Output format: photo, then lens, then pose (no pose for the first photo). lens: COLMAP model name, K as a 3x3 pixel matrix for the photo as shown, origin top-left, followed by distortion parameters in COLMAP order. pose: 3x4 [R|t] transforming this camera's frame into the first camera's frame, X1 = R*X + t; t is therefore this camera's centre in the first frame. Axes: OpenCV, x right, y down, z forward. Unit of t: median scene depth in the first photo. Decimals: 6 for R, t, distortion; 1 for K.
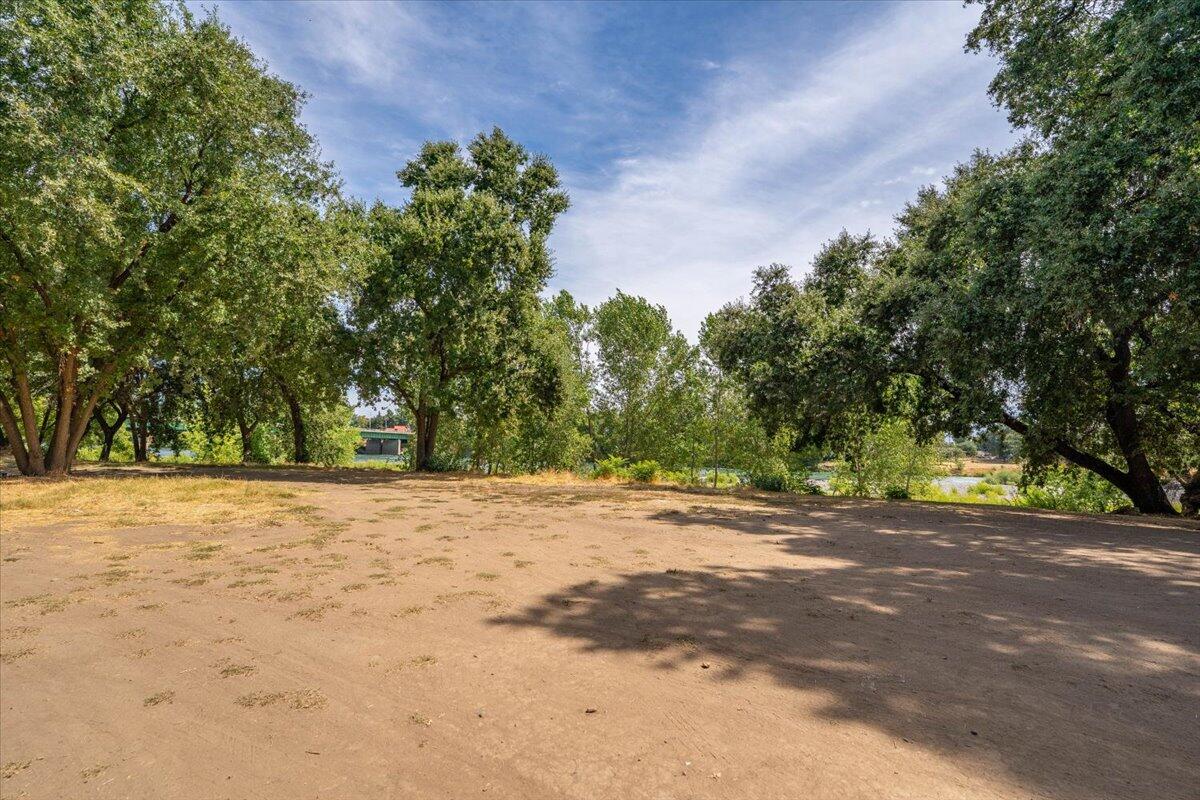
lens RADIAL K [[548.7, 0, 602.7], [0, 548.7, 394.5], [0, 0, 1]] dist [-0.003297, -0.000195]
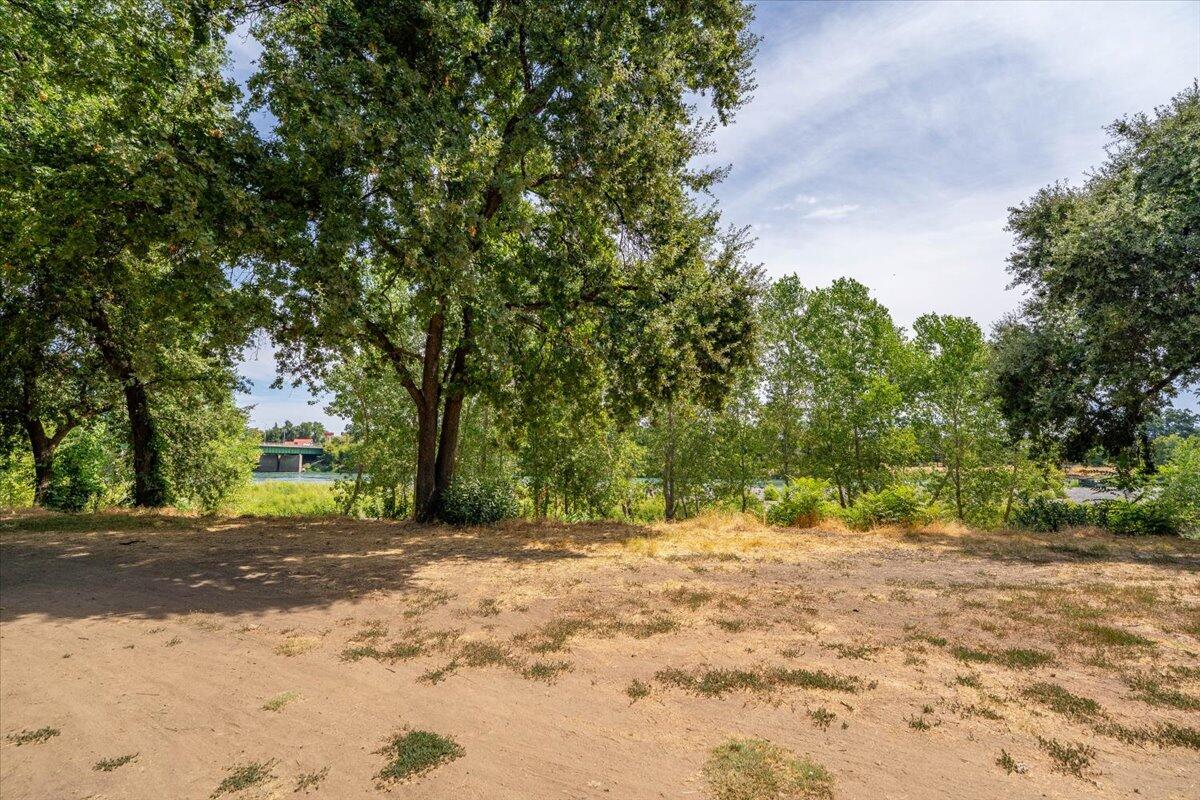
lens RADIAL K [[548.7, 0, 602.7], [0, 548.7, 394.5], [0, 0, 1]] dist [-0.003297, -0.000195]
pose [[0.988114, -0.007154, 0.153555, -0.204546], [0.009634, 0.999835, -0.015408, 0.033321], [-0.153420, 0.016704, 0.988020, 0.416223]]
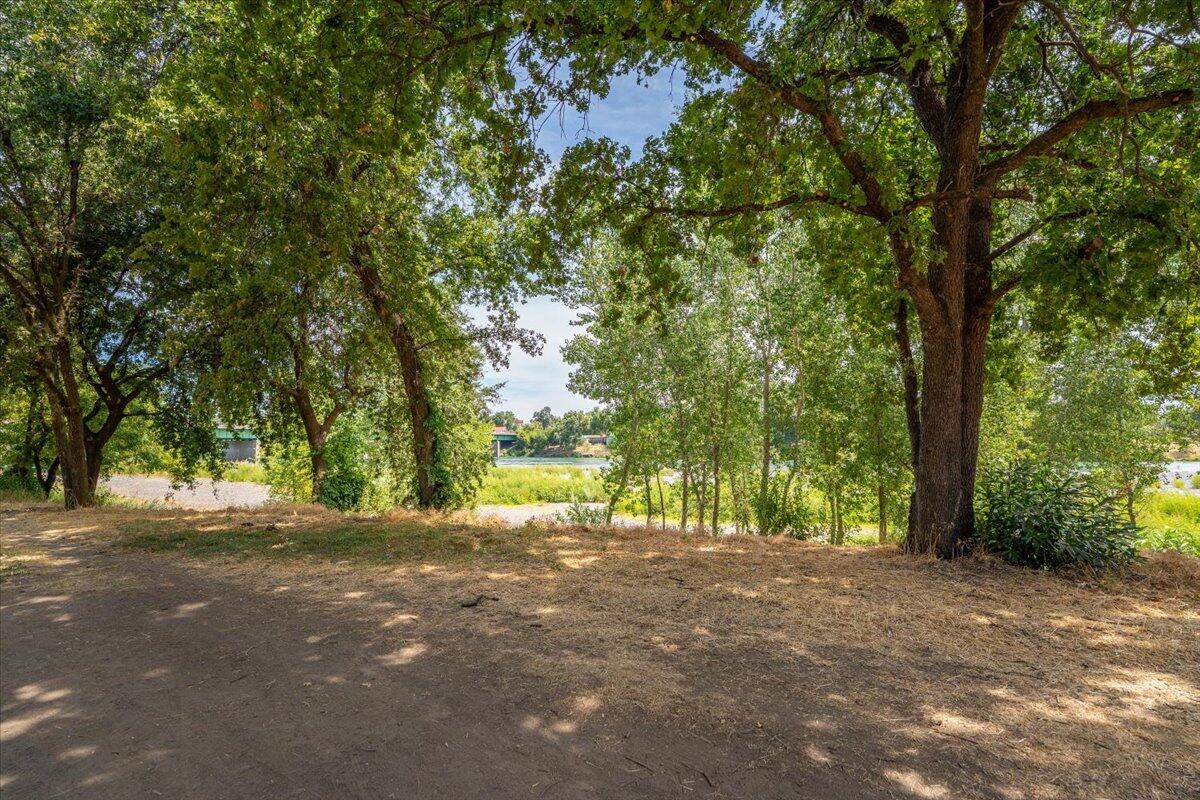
lens RADIAL K [[548.7, 0, 602.7], [0, 548.7, 394.5], [0, 0, 1]] dist [-0.003297, -0.000195]
pose [[0.987143, -0.057141, -0.149280, -0.347778], [0.058688, 0.998258, 0.005977, 0.049170], [0.148678, -0.014661, 0.988777, 0.598404]]
